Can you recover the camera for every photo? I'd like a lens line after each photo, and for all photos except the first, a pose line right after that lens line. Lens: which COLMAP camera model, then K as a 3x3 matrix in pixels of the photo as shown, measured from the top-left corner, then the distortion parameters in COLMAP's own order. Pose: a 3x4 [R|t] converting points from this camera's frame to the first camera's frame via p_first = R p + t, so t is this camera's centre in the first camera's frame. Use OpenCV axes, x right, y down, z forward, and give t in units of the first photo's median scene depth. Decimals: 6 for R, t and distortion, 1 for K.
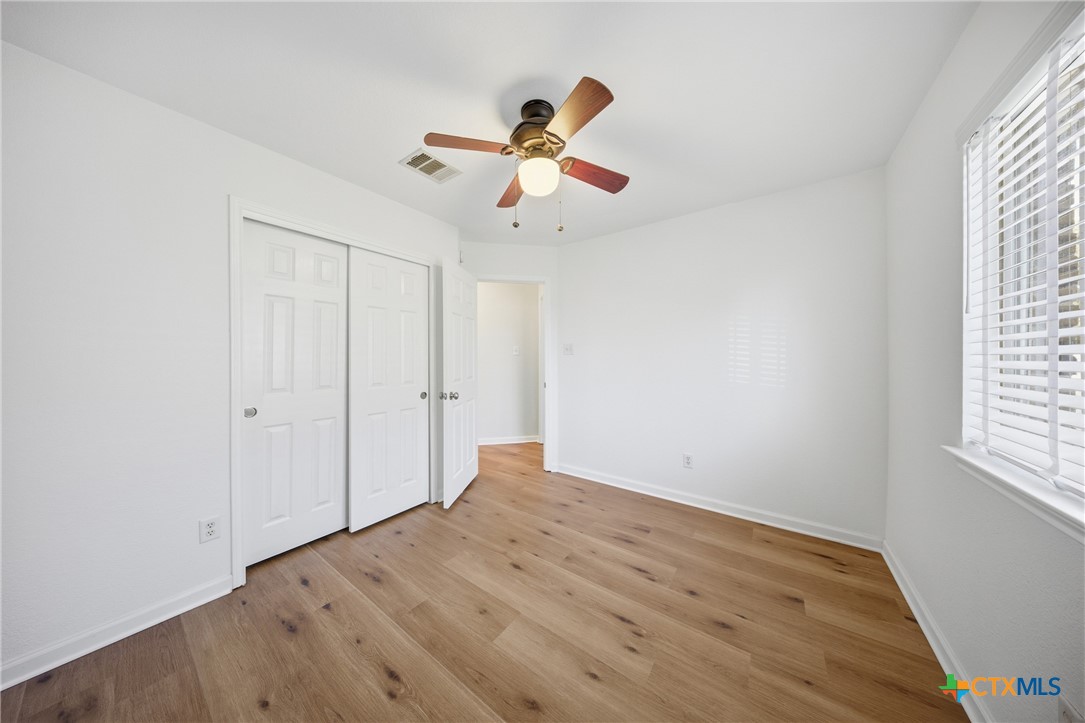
lens RADIAL K [[320.3, 0, 545.5], [0, 320.3, 357.0], [0, 0, 1]] dist [-0.000271, -0.000020]
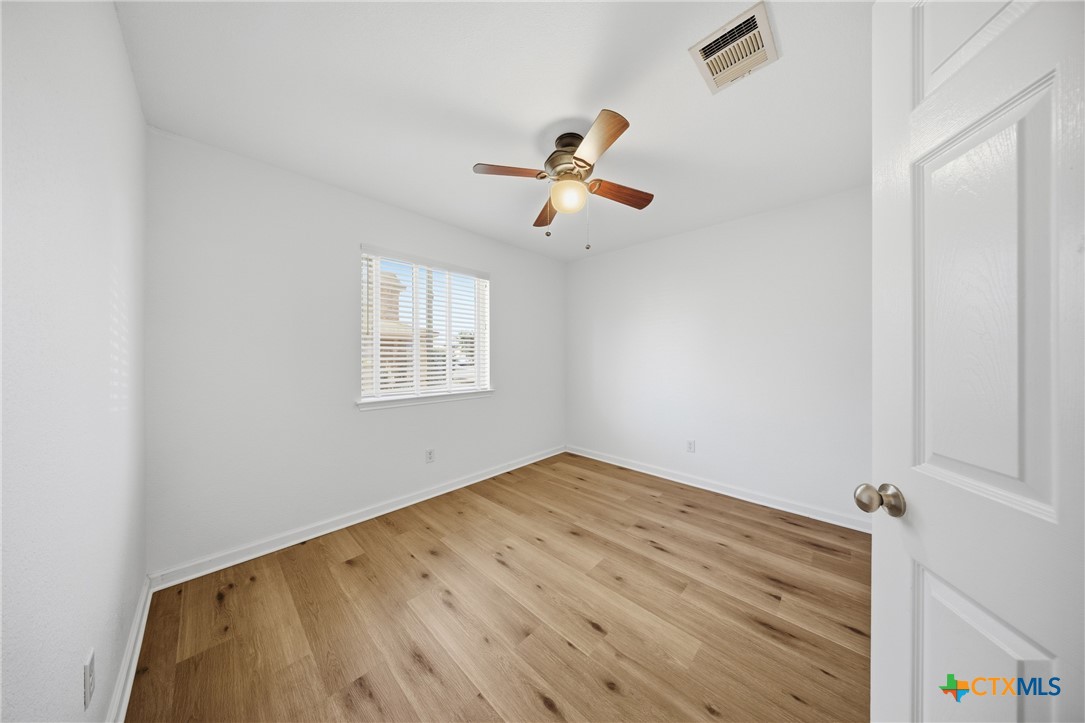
lens RADIAL K [[320.3, 0, 544.8], [0, 320.3, 357.0], [0, 0, 1]] dist [-0.000271, -0.000020]
pose [[-0.991873, 0.003037, 0.127198, -0.079539], [0.003307, 0.999993, 0.001908, 0.006443], [-0.127191, 0.002313, -0.991876, 2.116051]]
